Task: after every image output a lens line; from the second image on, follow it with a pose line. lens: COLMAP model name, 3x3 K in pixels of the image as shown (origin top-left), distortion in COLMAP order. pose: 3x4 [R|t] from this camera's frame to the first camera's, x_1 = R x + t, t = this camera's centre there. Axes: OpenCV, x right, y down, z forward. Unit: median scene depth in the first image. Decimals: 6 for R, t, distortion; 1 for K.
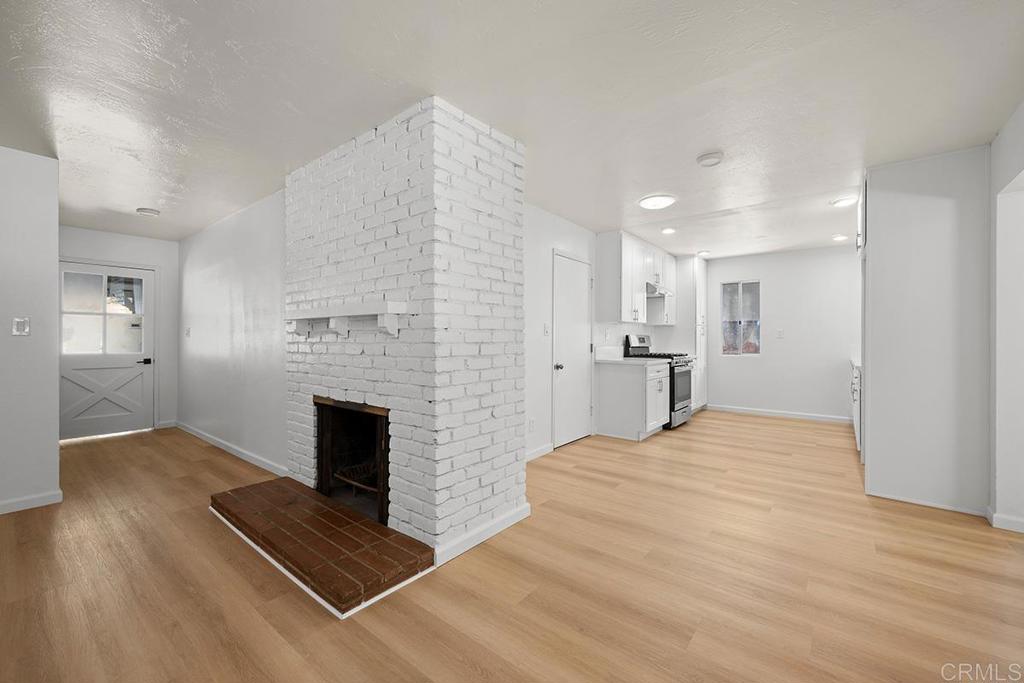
lens RADIAL K [[409.8, 0, 509.6], [0, 409.8, 335.4], [0, 0, 1]] dist [0.011247, -0.000658]
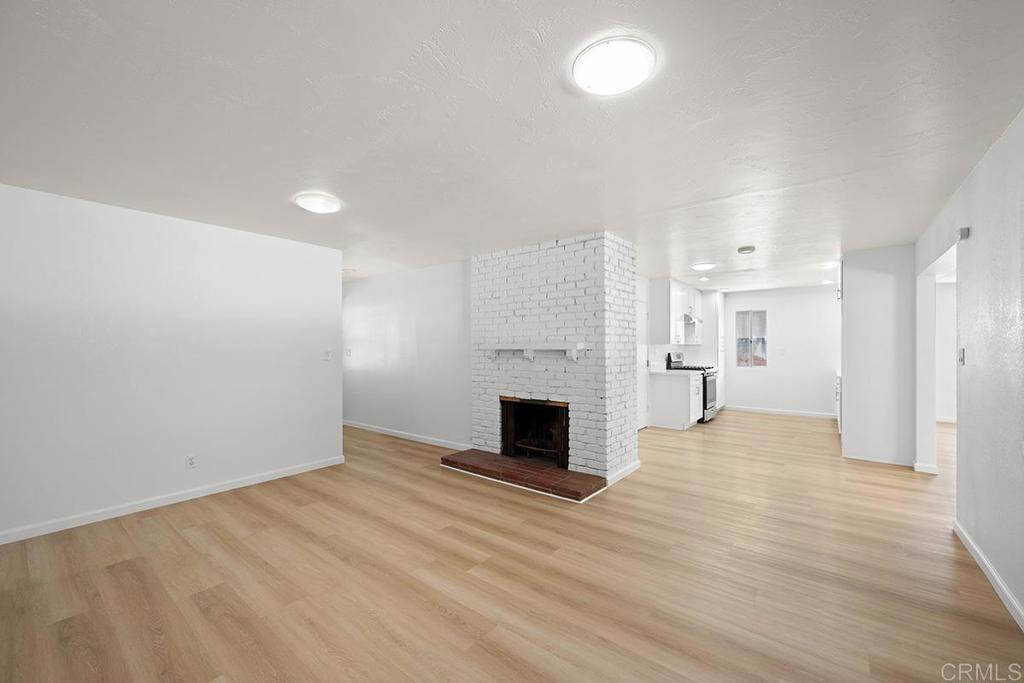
lens RADIAL K [[409.8, 0, 507.0], [0, 409.8, 345.4], [0, 0, 1]] dist [0.011247, -0.000658]
pose [[0.999947, -0.003825, 0.009516, -0.463503], [0.003788, 0.999985, 0.003922, -0.059852], [-0.009530, -0.003886, 0.999947, -0.603451]]
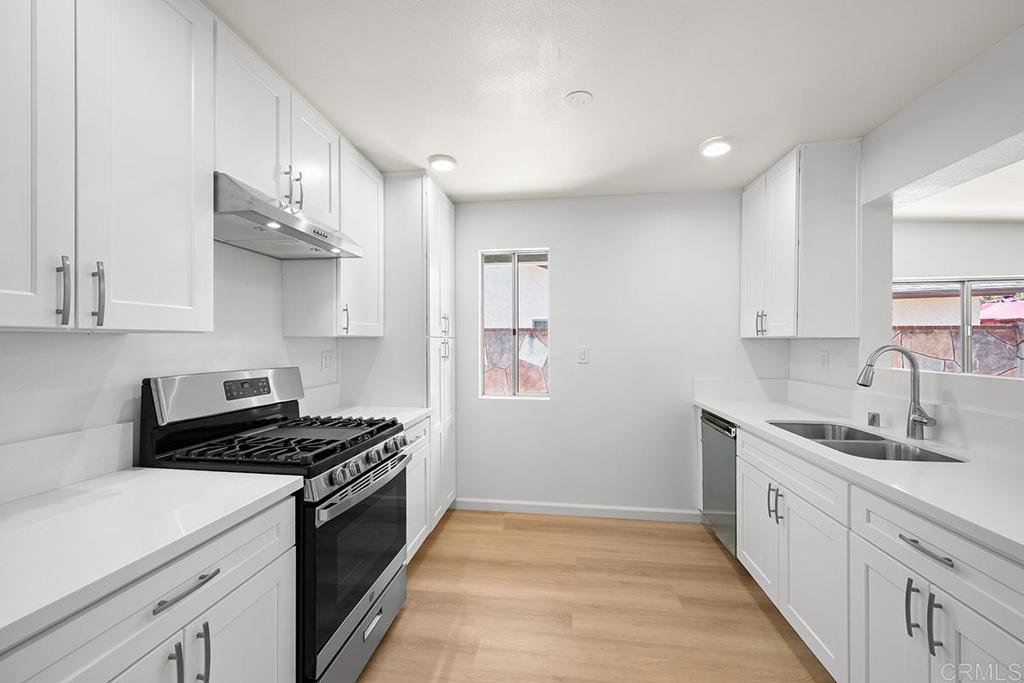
lens RADIAL K [[409.8, 0, 511.0], [0, 409.8, 340.0], [0, 0, 1]] dist [0.011247, -0.000658]
pose [[0.854018, -0.002550, 0.520237, 0.628289], [0.002009, 0.999997, 0.001605, -0.045644], [-0.520239, -0.000325, 0.854021, 1.220849]]
